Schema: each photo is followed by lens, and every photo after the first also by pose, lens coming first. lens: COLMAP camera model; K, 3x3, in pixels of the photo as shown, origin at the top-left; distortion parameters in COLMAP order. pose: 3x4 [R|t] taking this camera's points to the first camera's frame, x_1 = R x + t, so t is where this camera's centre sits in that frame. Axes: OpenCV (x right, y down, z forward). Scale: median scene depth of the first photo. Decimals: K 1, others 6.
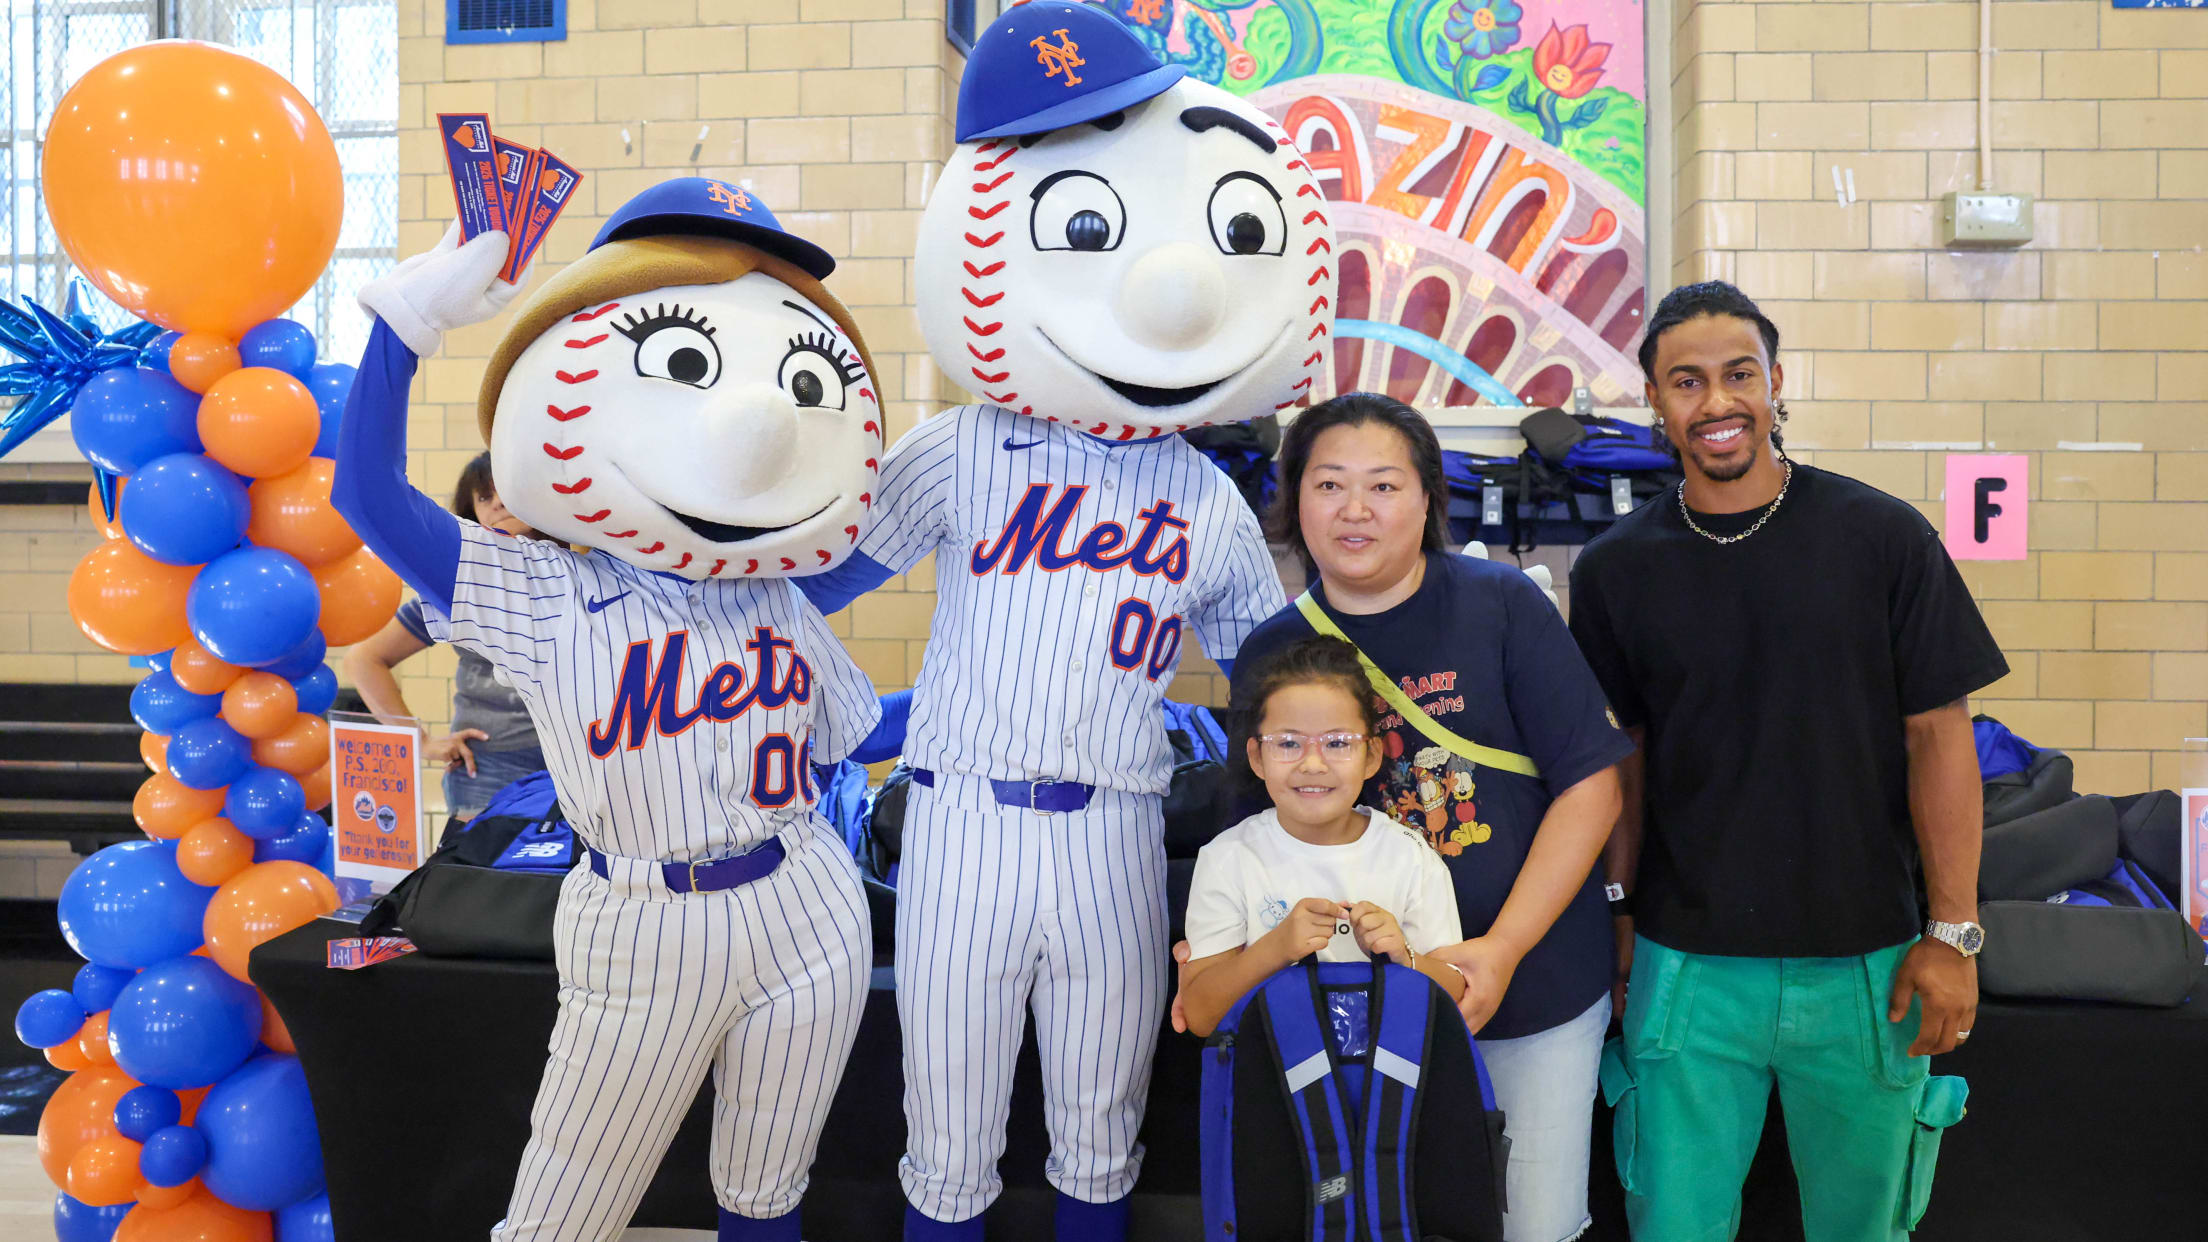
lens RADIAL K [[1791.0, 0, 1224.2], [0, 1791.0, 495.4], [0, 0, 1]] dist [-0.079960, 0.106012]
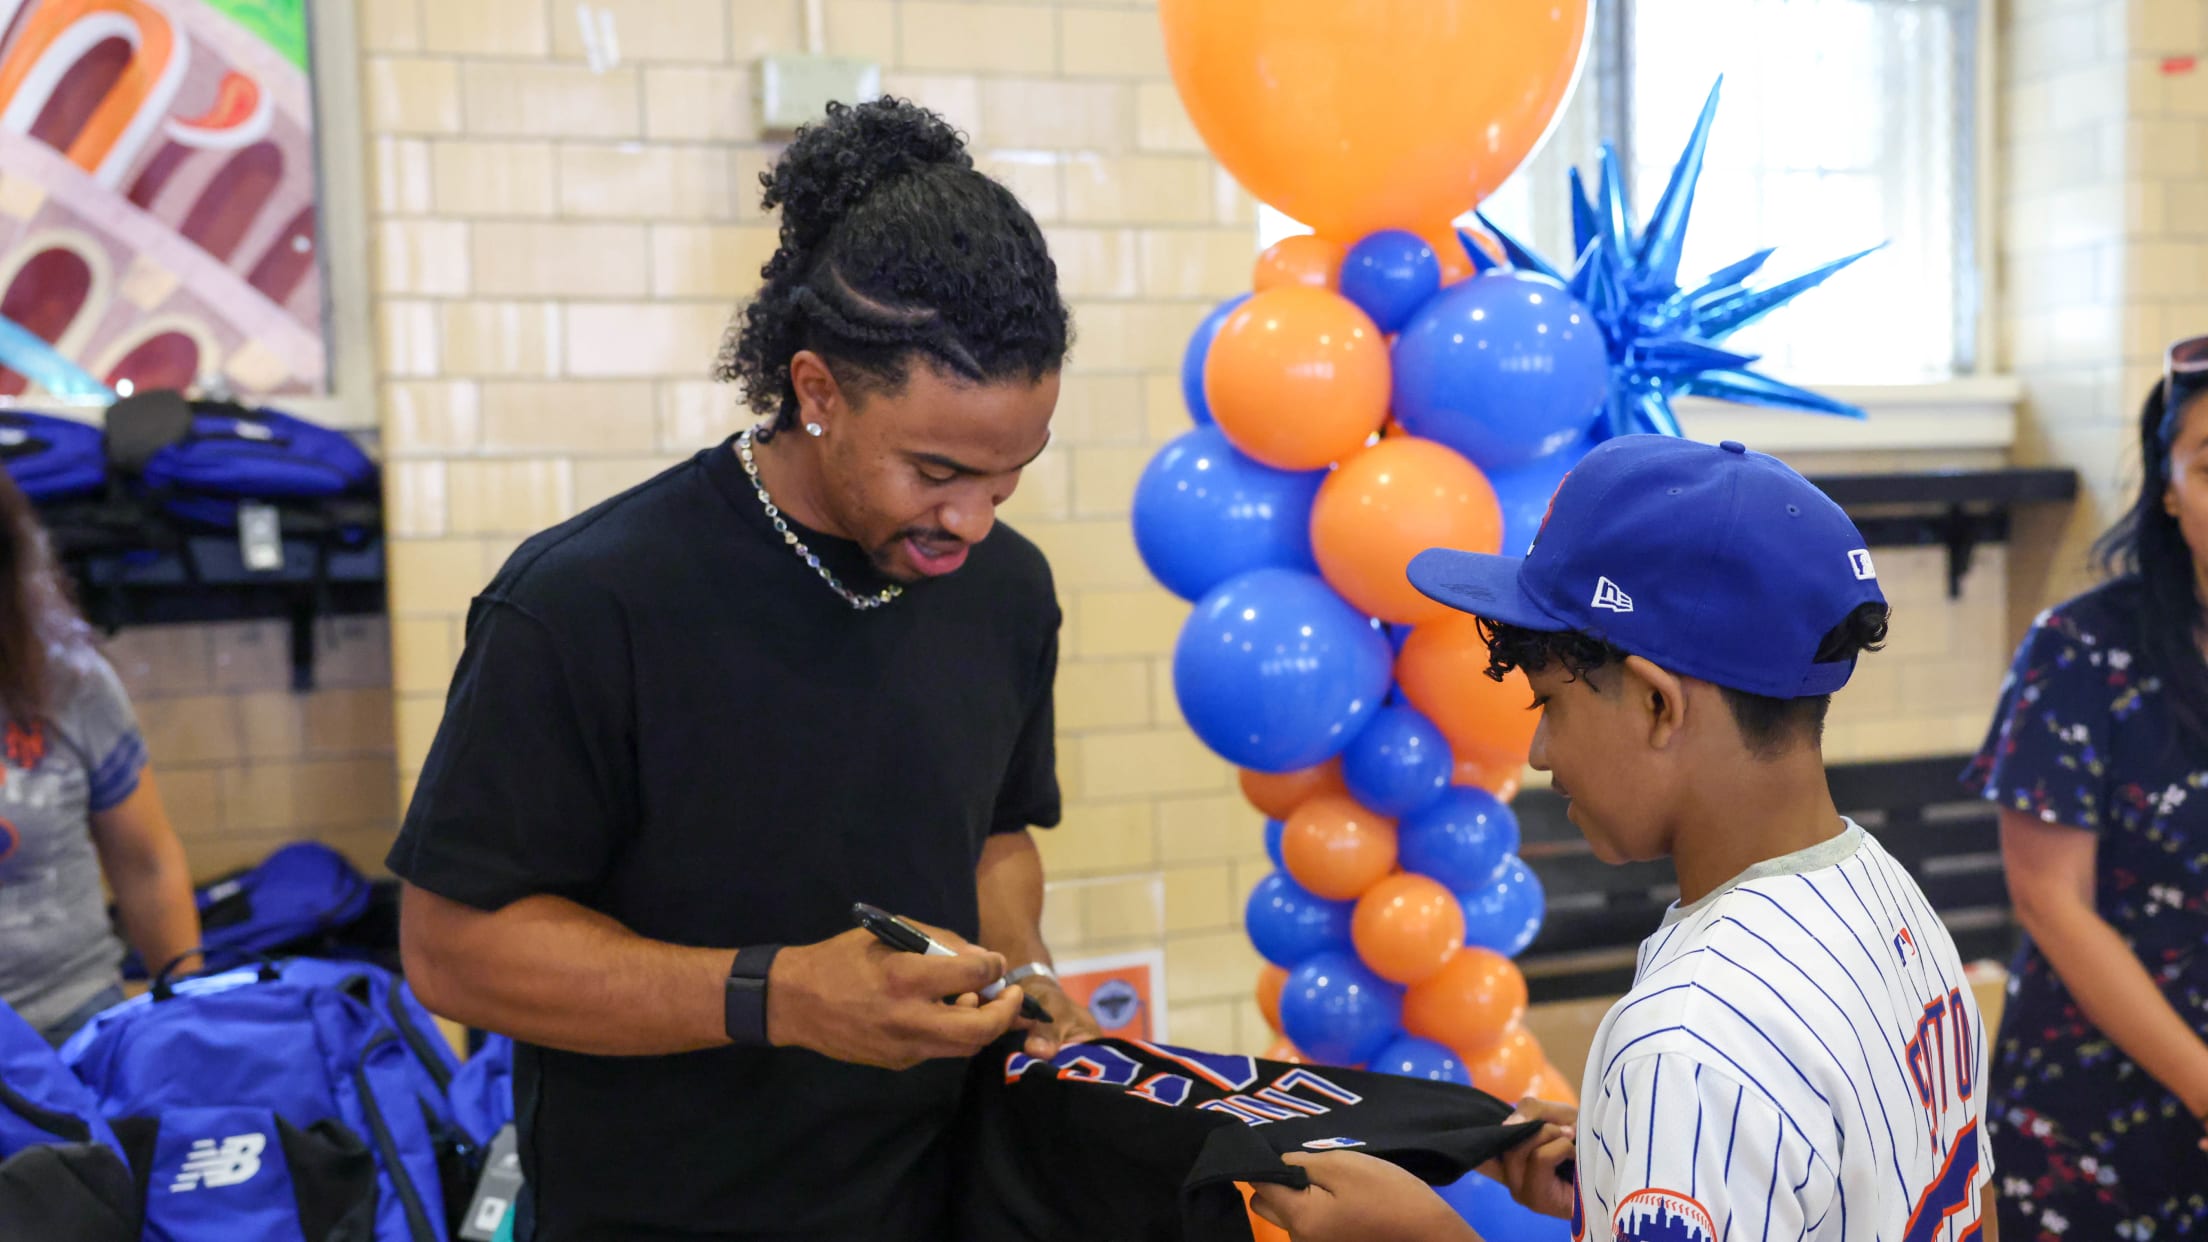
lens RADIAL K [[2280.2, 0, 1154.4], [0, 2280.2, 674.6], [0, 0, 1]] dist [0.004472, -0.007687]
pose [[0.911943, -0.060922, 0.405769, 0.169718], [0.040254, 0.997429, 0.059287, 0.011803], [-0.408338, -0.037732, 0.912051, 0.148680]]
